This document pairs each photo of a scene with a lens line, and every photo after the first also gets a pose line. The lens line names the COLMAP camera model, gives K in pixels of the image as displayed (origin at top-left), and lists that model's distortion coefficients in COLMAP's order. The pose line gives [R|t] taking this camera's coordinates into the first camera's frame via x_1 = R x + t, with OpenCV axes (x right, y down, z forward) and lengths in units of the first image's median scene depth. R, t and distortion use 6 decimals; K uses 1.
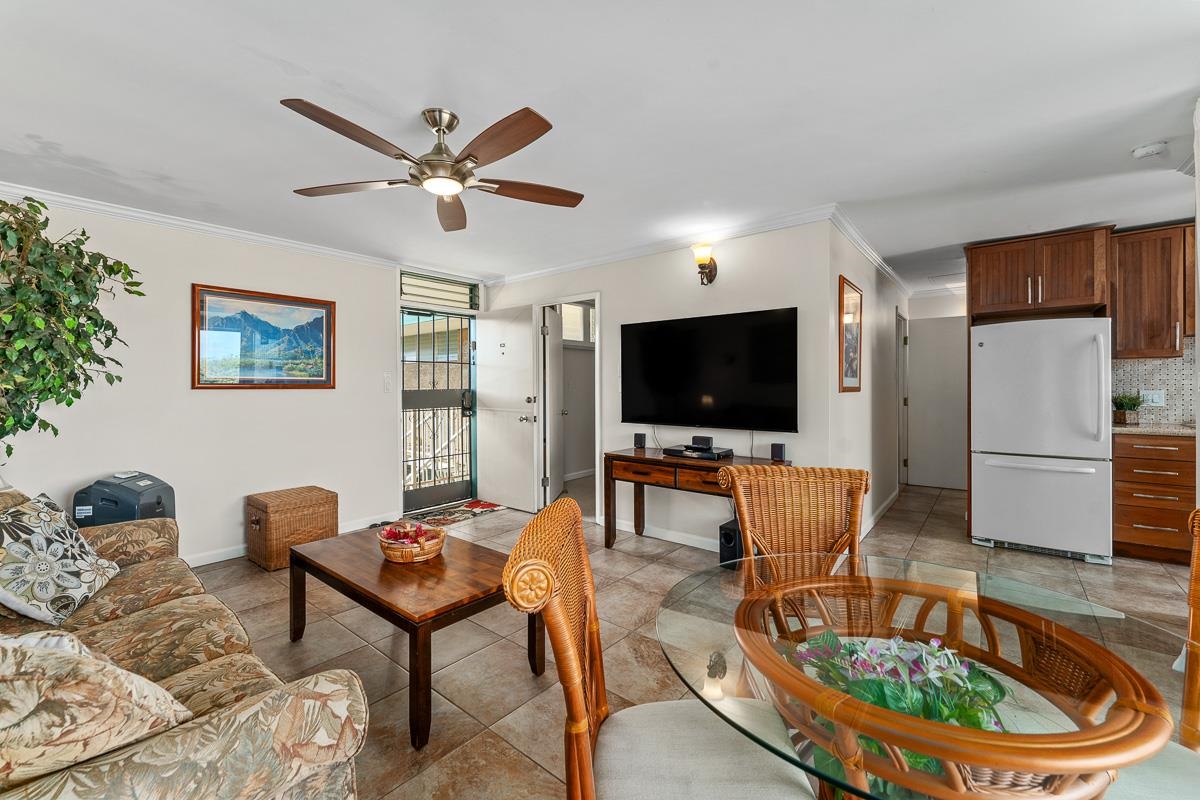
lens RADIAL K [[490.6, 0, 598.9], [0, 490.6, 388.0], [0, 0, 1]] dist [0.001524, 0.000133]
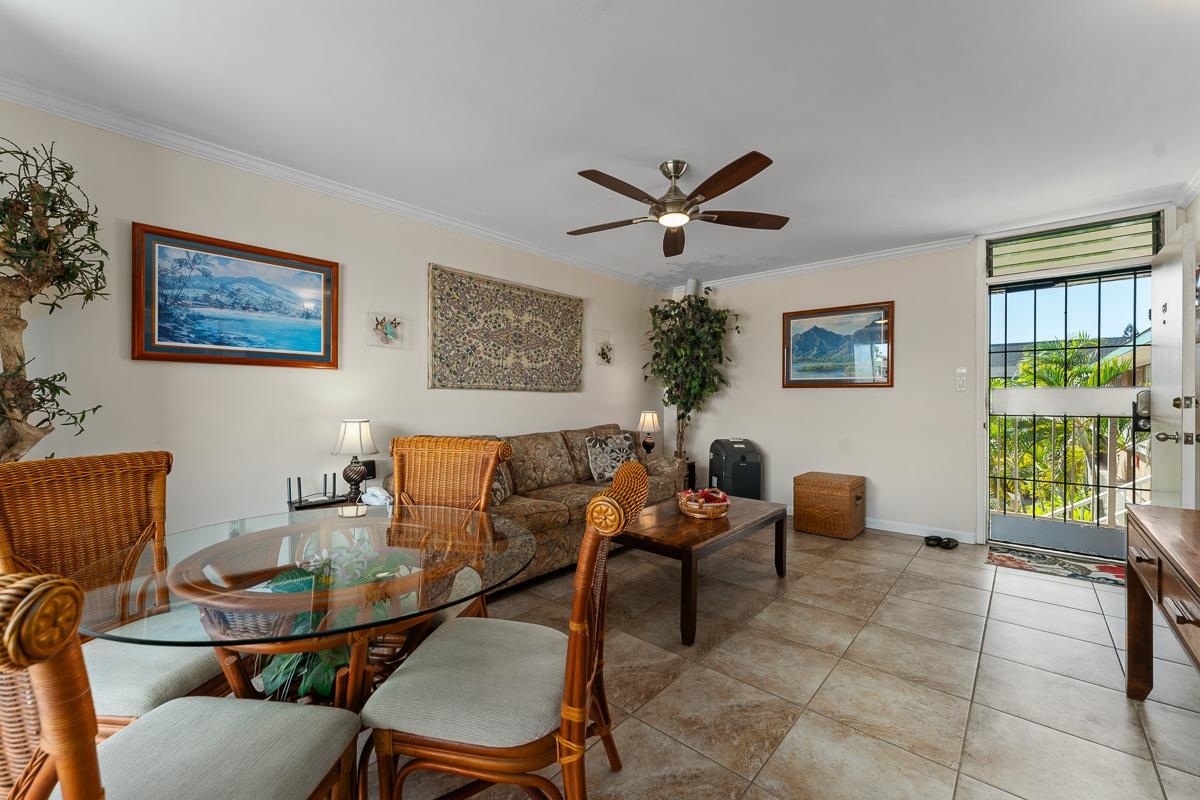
lens RADIAL K [[479.4, 0, 602.2], [0, 479.4, 401.0], [0, 0, 1]] dist [0.000936, -0.000053]
pose [[-0.032453, 0.011693, -0.999405, 0.557729], [-0.005758, 0.999913, 0.011886, 0.026034], [0.999457, 0.006141, -0.032383, 0.512141]]
